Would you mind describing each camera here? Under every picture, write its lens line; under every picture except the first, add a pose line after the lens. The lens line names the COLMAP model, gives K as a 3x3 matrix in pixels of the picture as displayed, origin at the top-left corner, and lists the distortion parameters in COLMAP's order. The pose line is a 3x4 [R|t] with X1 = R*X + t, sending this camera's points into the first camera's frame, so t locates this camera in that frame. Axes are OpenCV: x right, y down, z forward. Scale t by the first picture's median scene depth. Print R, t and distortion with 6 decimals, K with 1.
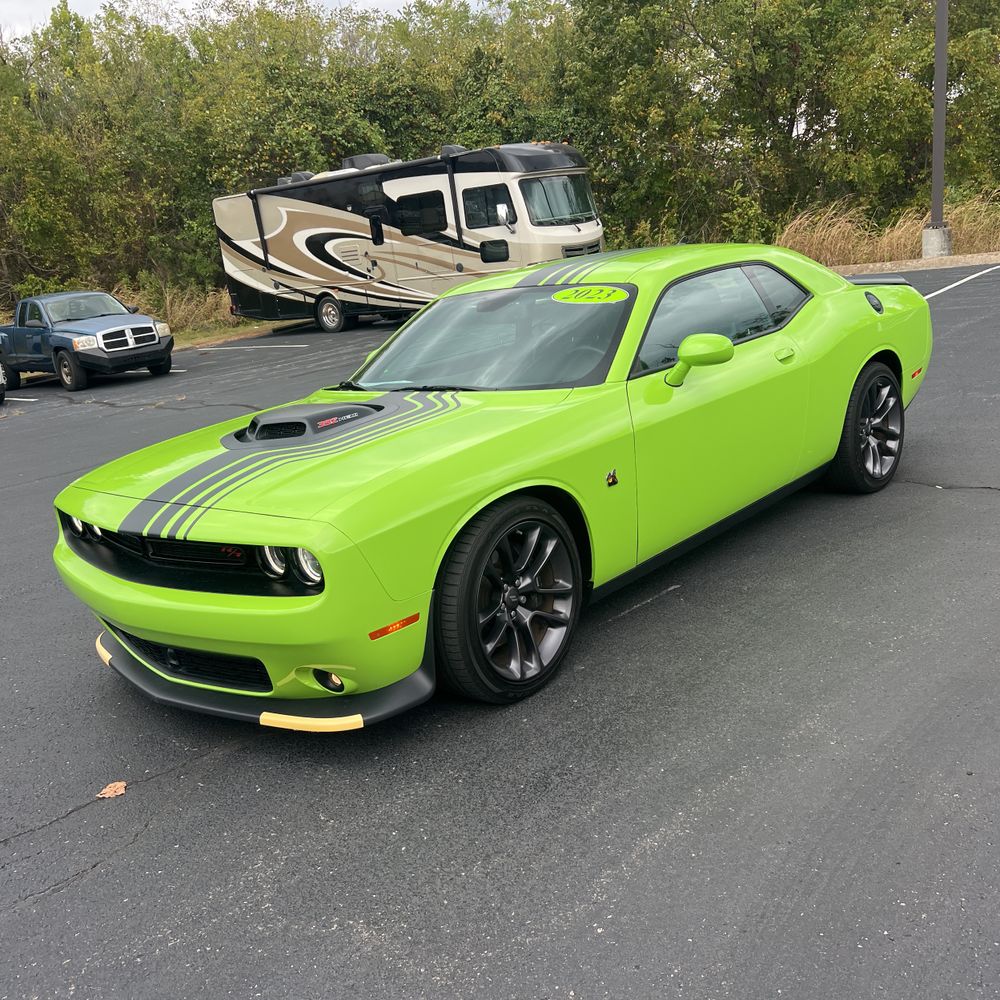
lens RADIAL K [[994.6, 0, 500.0], [0, 994.6, 500.0], [0, 0, 1]] dist [0.057370, -0.076132]
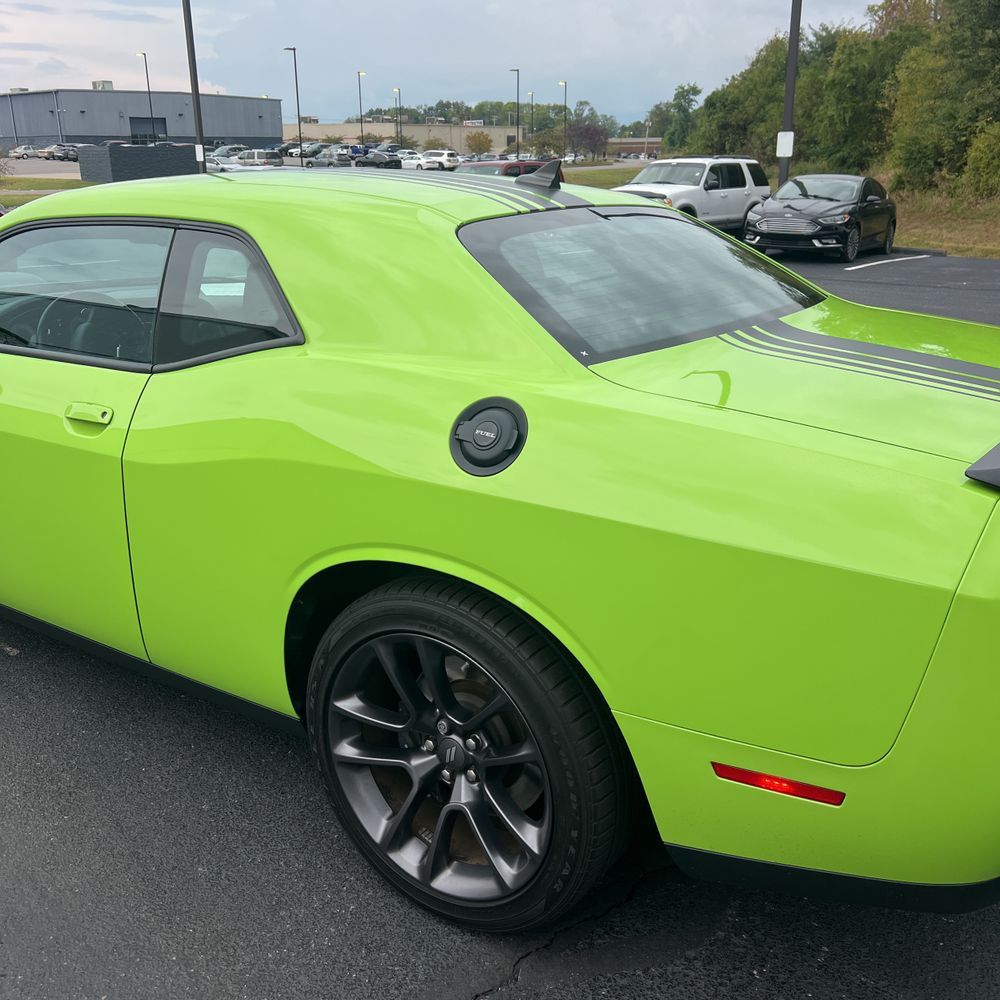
lens RADIAL K [[1003.6, 0, 482.7], [0, 1003.6, 494.5], [0, 0, 1]] dist [0.037505, -0.039243]
pose [[0.138704, 0.411680, -0.900711, 0.163349], [-0.261789, 0.892392, 0.367564, -0.072106], [0.955106, 0.184813, 0.231551, 0.225719]]
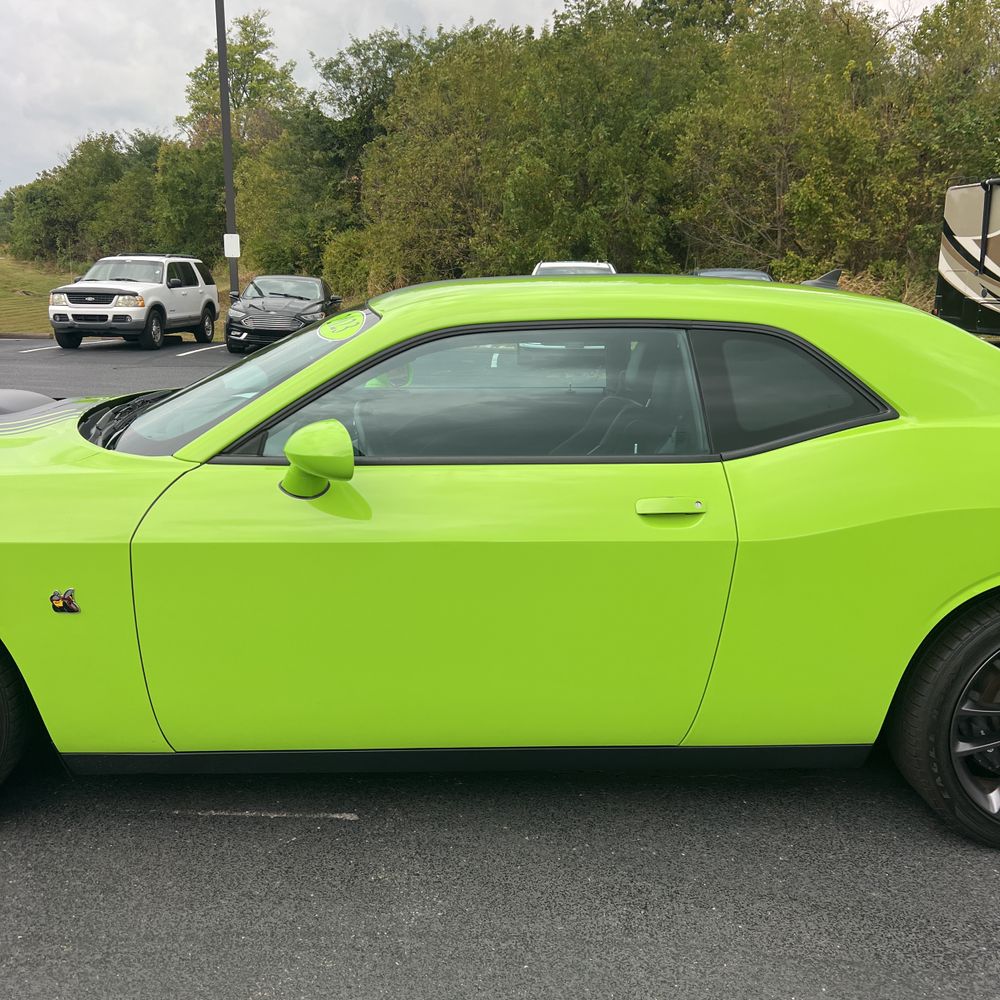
lens RADIAL K [[1001.5, 0, 500.0], [0, 1001.5, 500.0], [0, 0, 1]] dist [0.084852, -0.154939]
pose [[0.699536, 0.277527, -0.658505, 0.117662], [-0.270420, 0.955784, 0.115546, -0.038388], [0.661455, 0.097245, 0.743654, 0.116135]]
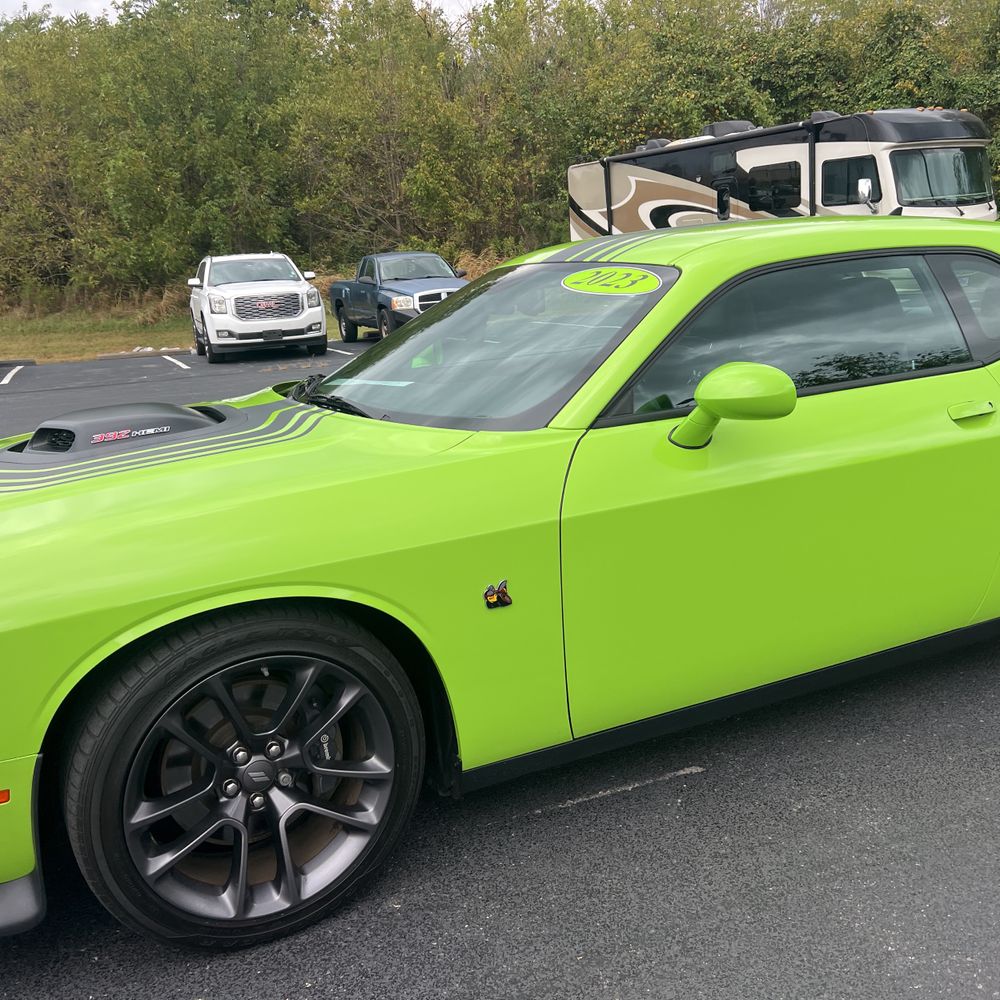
lens RADIAL K [[1003.7, 0, 504.3], [0, 1003.7, 476.7], [0, 0, 1]] dist [0.080383, -0.165318]
pose [[0.925232, 0.140308, -0.352505, 0.051684], [-0.141331, 0.989696, 0.022974, -0.017168], [0.352096, 0.028563, 0.935528, 0.075531]]
